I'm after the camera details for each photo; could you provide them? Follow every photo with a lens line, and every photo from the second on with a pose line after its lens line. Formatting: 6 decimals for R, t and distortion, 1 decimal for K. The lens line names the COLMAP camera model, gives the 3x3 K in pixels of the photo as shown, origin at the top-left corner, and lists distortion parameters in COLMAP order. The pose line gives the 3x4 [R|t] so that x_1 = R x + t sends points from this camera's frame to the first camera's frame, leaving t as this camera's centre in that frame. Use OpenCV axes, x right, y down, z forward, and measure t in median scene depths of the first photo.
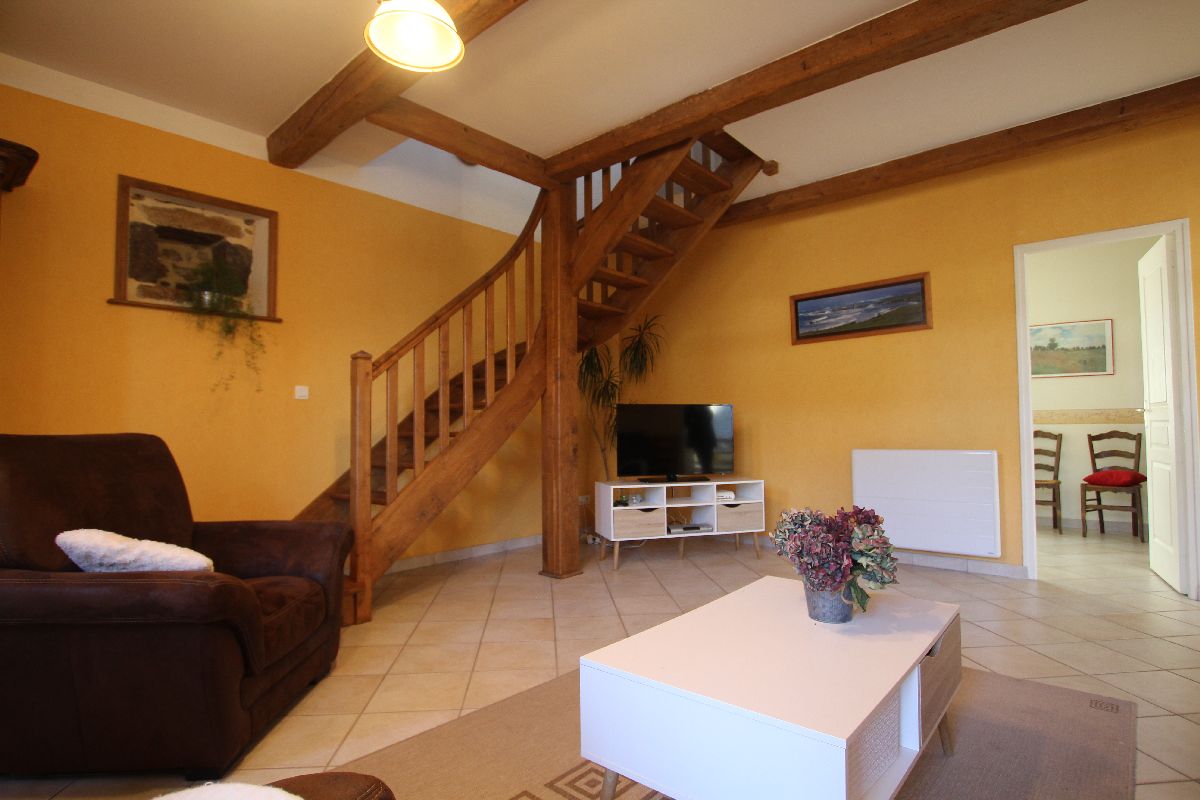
lens RADIAL K [[615.5, 0, 600.0], [0, 615.5, 400.0], [0, 0, 1]] dist [-0.032316, 0.000293]
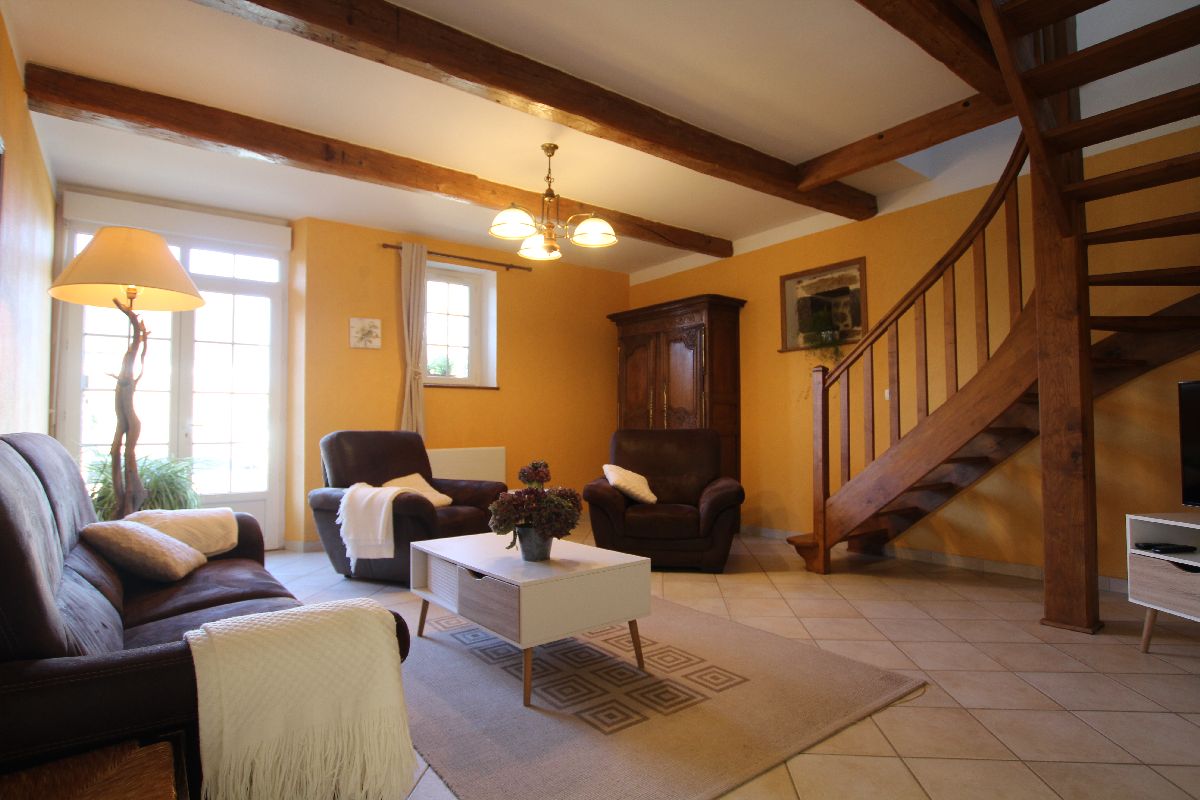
lens RADIAL K [[615.5, 0, 600.0], [0, 615.5, 400.0], [0, 0, 1]] dist [-0.032316, 0.000293]
pose [[-0.193504, -0.037555, -0.980380, 0.889140], [0.048776, 0.997663, -0.047844, 0.031164], [0.979886, -0.057077, -0.191220, 0.723399]]
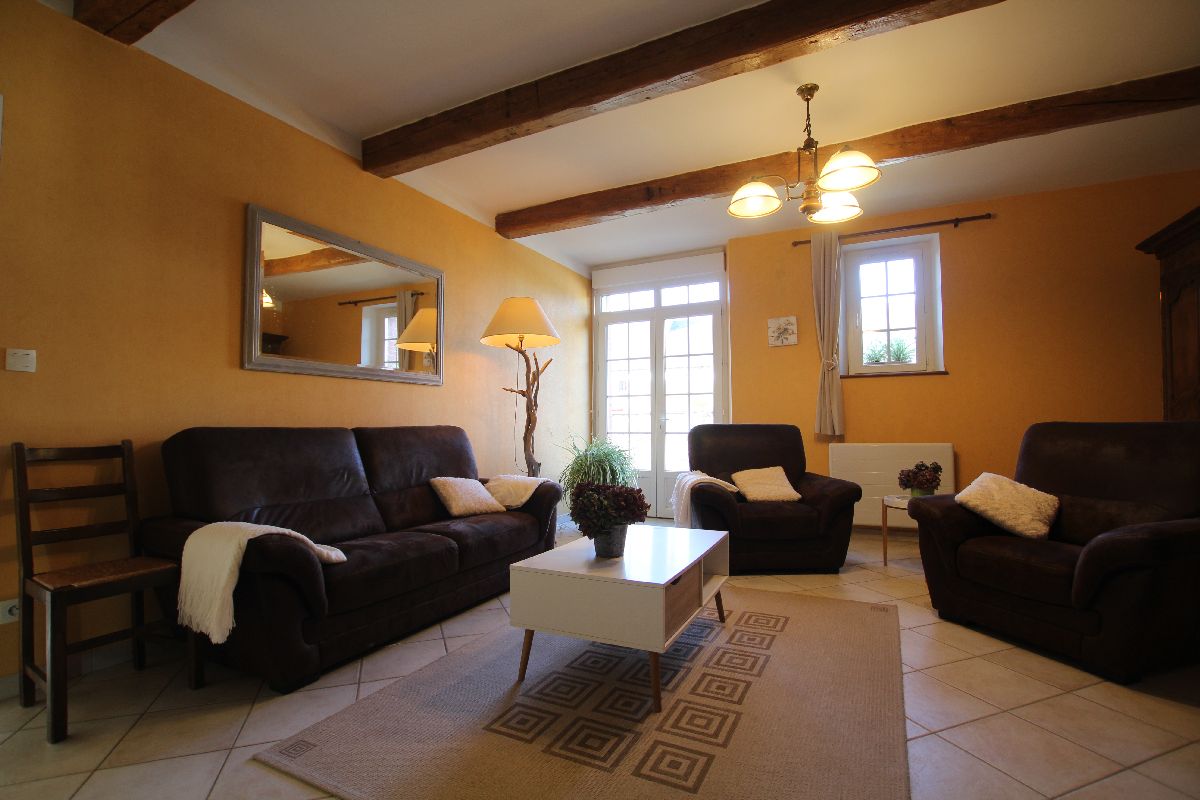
lens RADIAL K [[561.1, 0, 600.0], [0, 561.1, 400.0], [0, 0, 1]] dist [-0.029263, -0.000268]
pose [[-0.968080, 0.001469, -0.250637, 0.351492], [0.022547, 0.996439, -0.081246, 0.052499], [0.249625, -0.084303, -0.964666, 1.152738]]
